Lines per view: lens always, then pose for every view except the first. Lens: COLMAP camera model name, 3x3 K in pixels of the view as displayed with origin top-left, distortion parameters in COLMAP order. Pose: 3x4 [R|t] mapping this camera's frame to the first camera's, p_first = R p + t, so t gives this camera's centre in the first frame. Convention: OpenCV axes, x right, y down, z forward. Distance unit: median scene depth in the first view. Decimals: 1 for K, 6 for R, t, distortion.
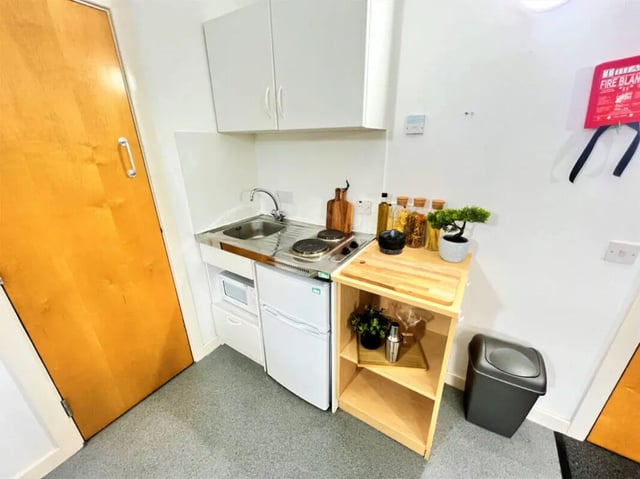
lens RADIAL K [[254.3, 0, 320.0], [0, 254.3, 239.5], [0, 0, 1]] dist [0.000053, 0.000003]
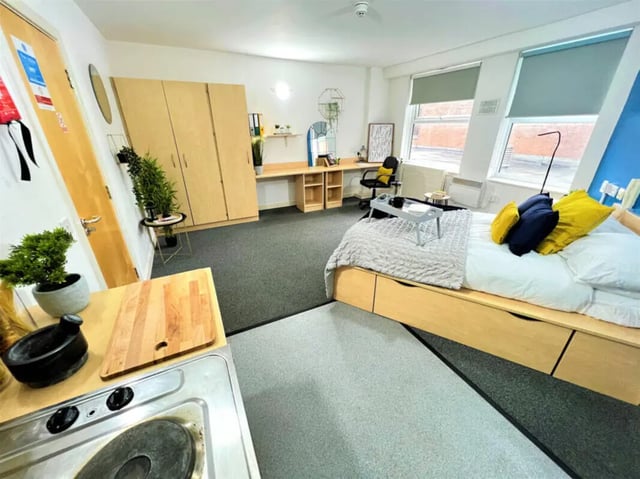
lens RADIAL K [[254.3, 0, 320.0], [0, 254.3, 239.5], [0, 0, 1]] dist [0.000053, 0.000003]
pose [[-0.859286, -0.193400, 0.473523, -0.392482], [0.197804, 0.728092, 0.656320, -0.413747], [-0.471701, 0.657631, -0.587384, 1.029888]]
